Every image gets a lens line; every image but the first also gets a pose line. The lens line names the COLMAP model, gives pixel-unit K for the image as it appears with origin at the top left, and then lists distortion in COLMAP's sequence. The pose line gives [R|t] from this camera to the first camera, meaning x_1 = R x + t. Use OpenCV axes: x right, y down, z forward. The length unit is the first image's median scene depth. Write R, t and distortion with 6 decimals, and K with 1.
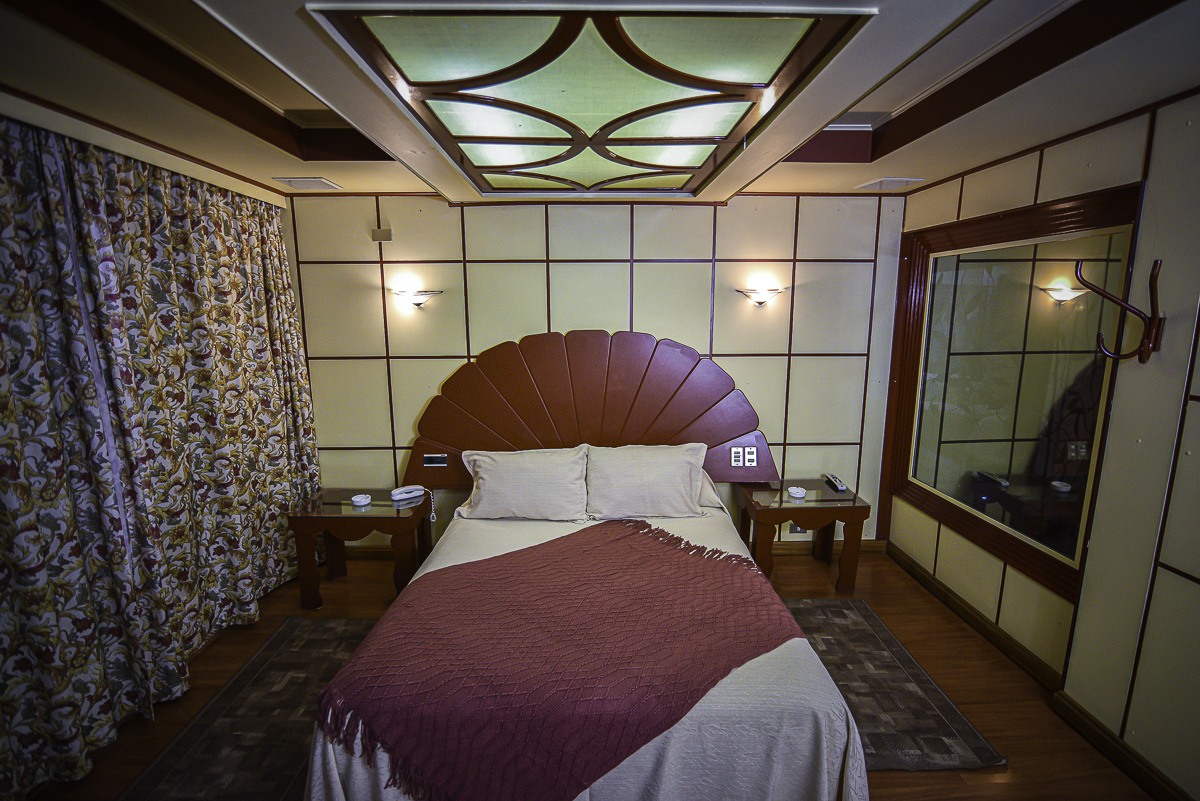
lens RADIAL K [[551.3, 0, 601.4], [0, 551.3, 408.1], [0, 0, 1]] dist [-0.021222, 0.000365]
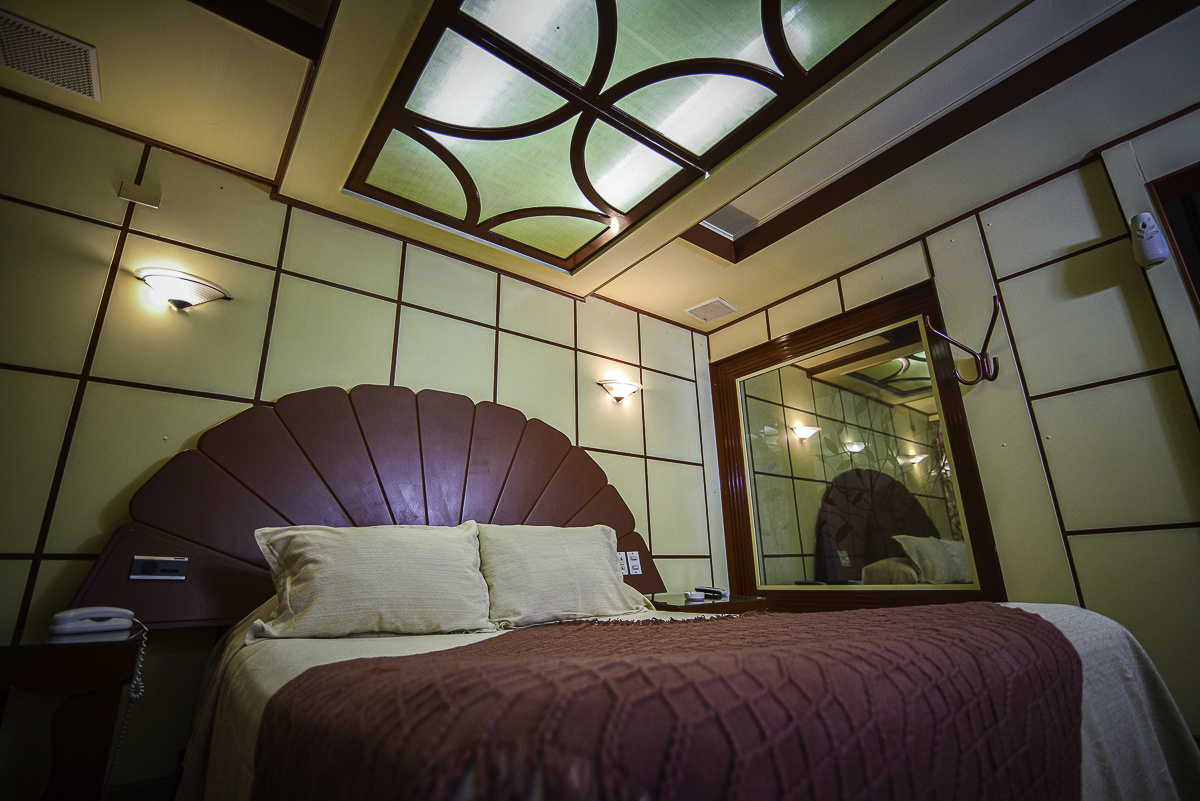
lens RADIAL K [[551.3, 0, 601.4], [0, 551.3, 408.1], [0, 0, 1]] dist [-0.021222, 0.000365]
pose [[0.803243, 0.156733, 0.574662, -0.311153], [0.130729, 0.894852, -0.426790, 0.249956], [-0.581129, 0.417941, 0.698294, 0.385351]]
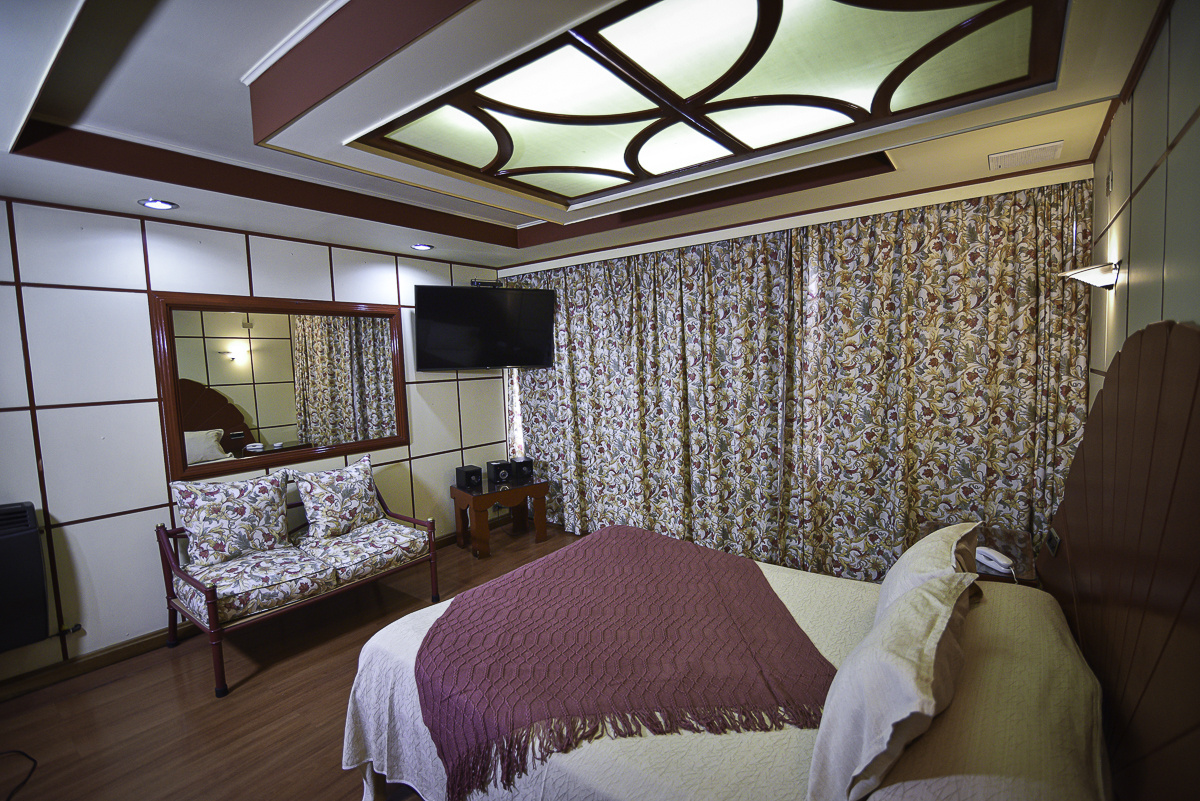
lens RADIAL K [[551.3, 0, 601.4], [0, 551.3, 408.1], [0, 0, 1]] dist [-0.021222, 0.000365]
pose [[-0.618726, 0.091981, -0.780204, 0.515964], [-0.099182, 0.976030, 0.193722, -0.129202], [0.779321, 0.197243, -0.594772, 1.022668]]
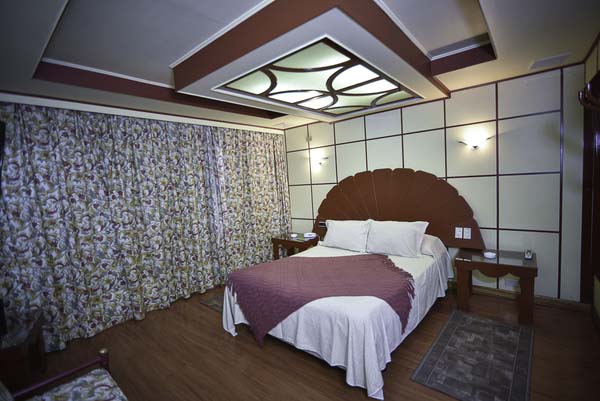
lens RADIAL K [[275.6, 0, 300.7], [0, 275.6, 204.3], [0, 0, 1]] dist [-0.021222, 0.000365]
pose [[0.751153, 0.013405, -0.659993, 0.493116], [-0.054027, 0.997688, -0.041225, 0.066156], [0.657914, 0.066624, 0.750140, -0.020660]]
